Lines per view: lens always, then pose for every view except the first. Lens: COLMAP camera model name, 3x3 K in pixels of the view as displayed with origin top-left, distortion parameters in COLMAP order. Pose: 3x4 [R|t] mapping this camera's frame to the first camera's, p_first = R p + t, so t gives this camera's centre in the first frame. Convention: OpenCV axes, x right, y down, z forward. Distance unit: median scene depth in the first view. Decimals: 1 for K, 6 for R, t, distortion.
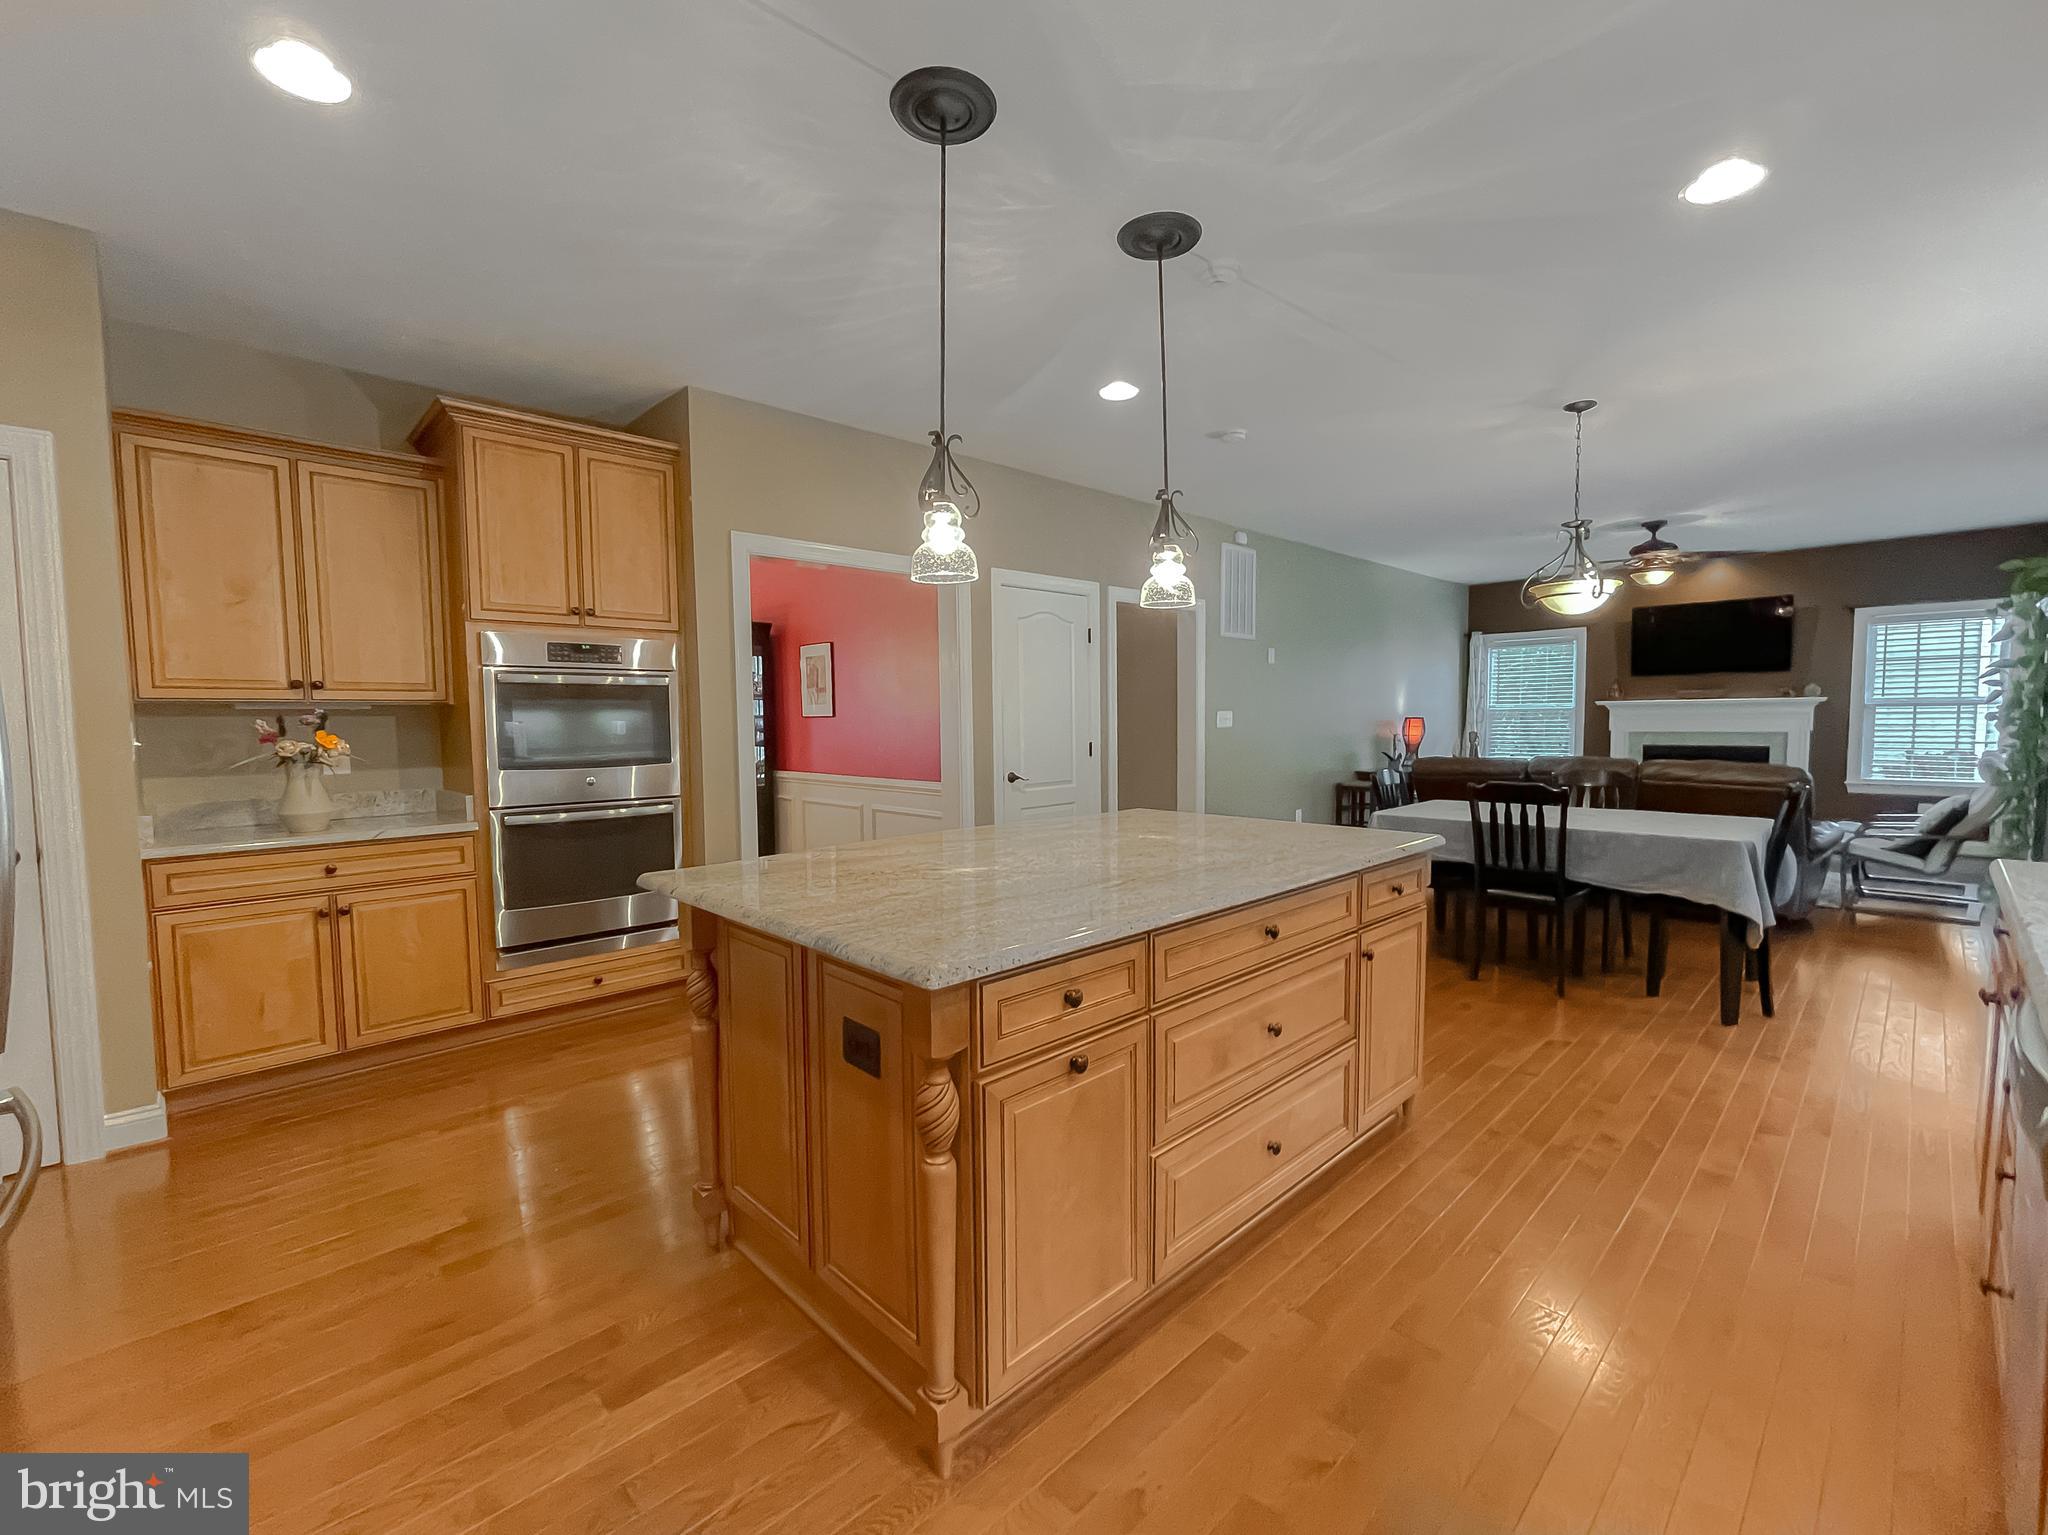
lens RADIAL K [[869.2, 0, 1025.1], [0, 869.2, 771.9], [0, 0, 1]] dist [-0.005631, 0.002990]
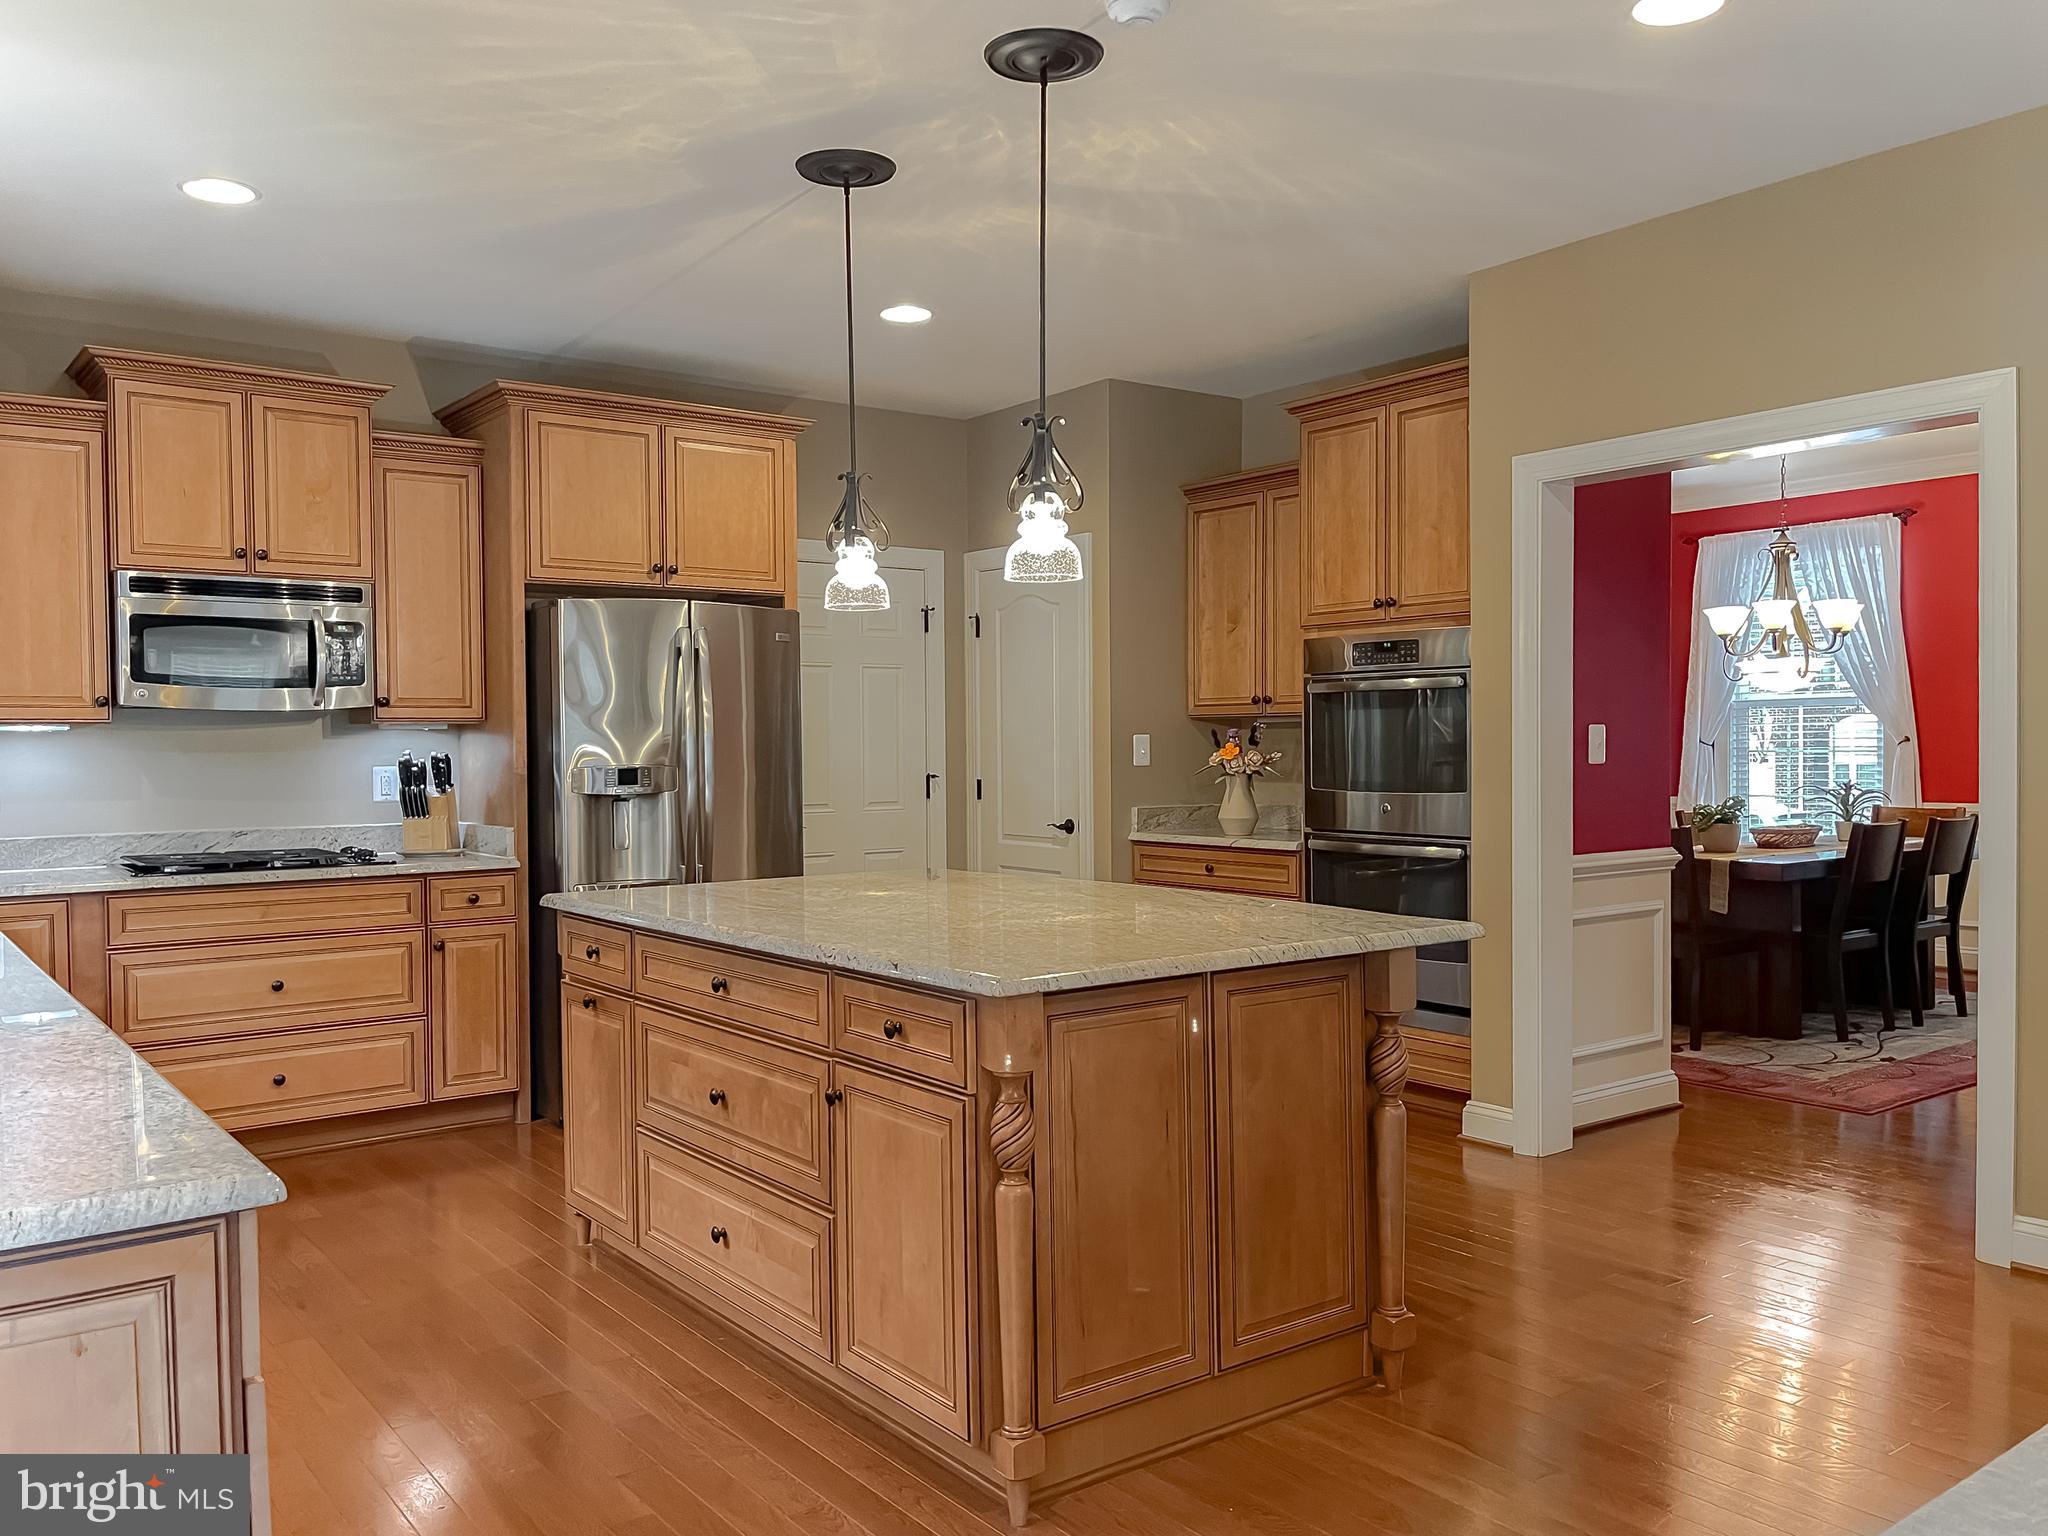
lens RADIAL K [[1633.4, 0, 1031.2], [0, 1633.4, 775.3], [0, 0, 1]] dist [0.004921, -0.002767]
pose [[-0.119911, 0.032868, -0.992240, 1.178226], [-0.051347, 0.997909, 0.039261, -0.069516], [0.991456, 0.055657, -0.117973, 0.932495]]
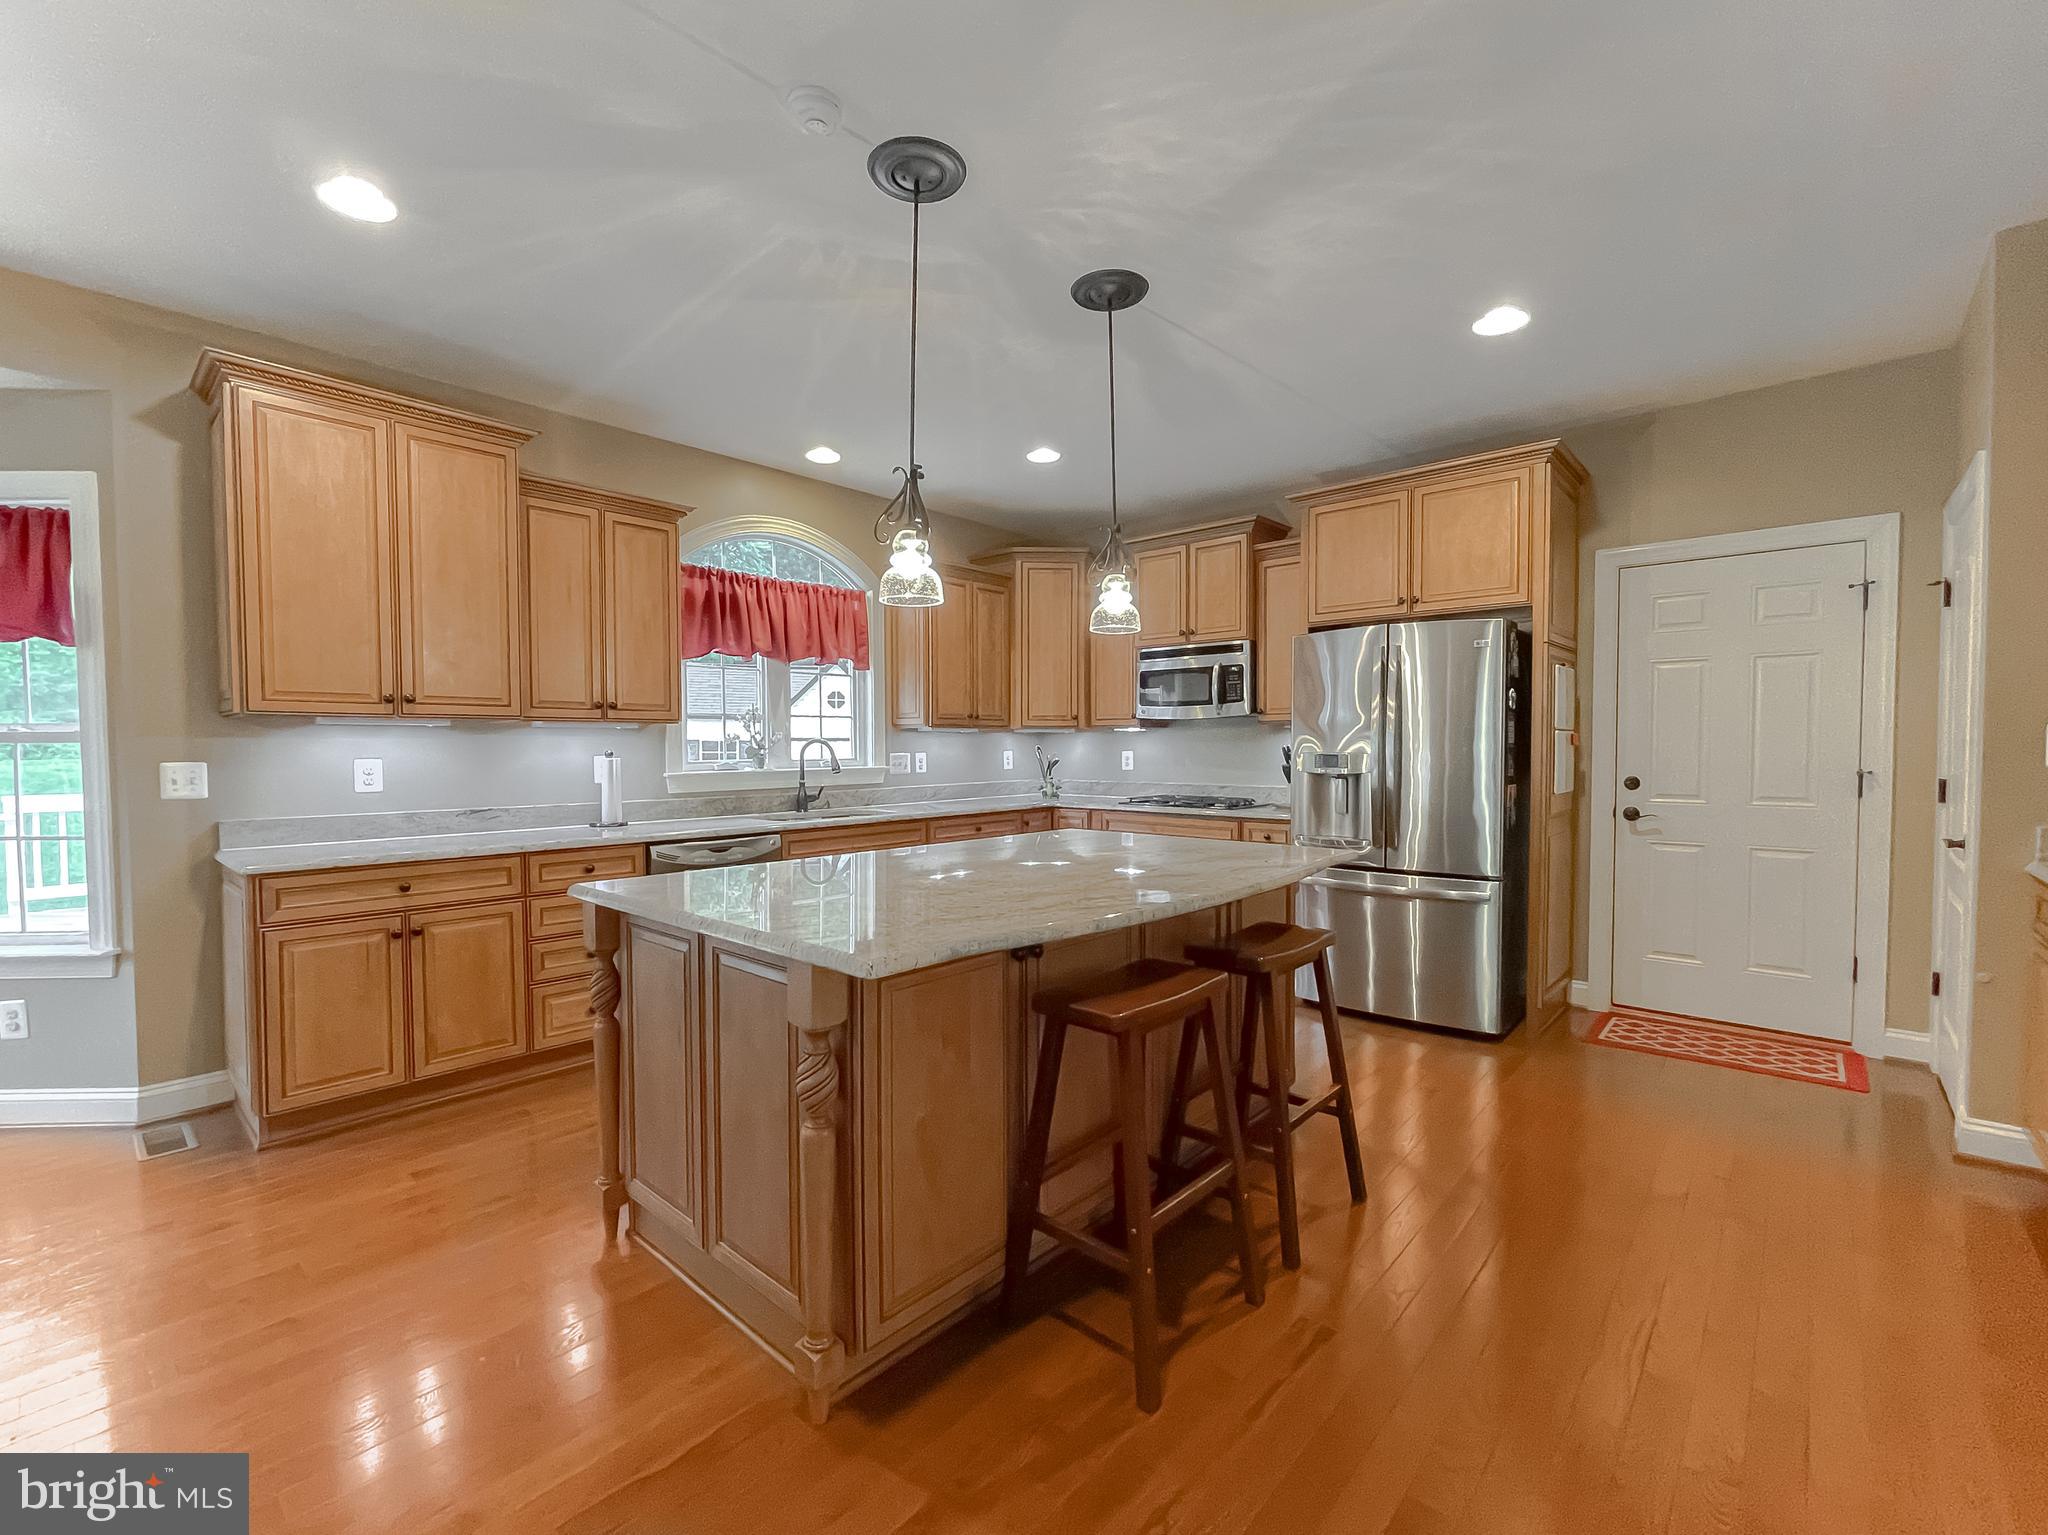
lens RADIAL K [[869.2, 0, 1026.2], [0, 869.2, 772.3], [0, 0, 1]] dist [-0.005631, 0.002990]
pose [[-0.998285, 0.016997, -0.056024, 0.050048], [0.011711, 0.995564, 0.093353, -0.083360], [0.057362, 0.092537, -0.994056, 1.513730]]
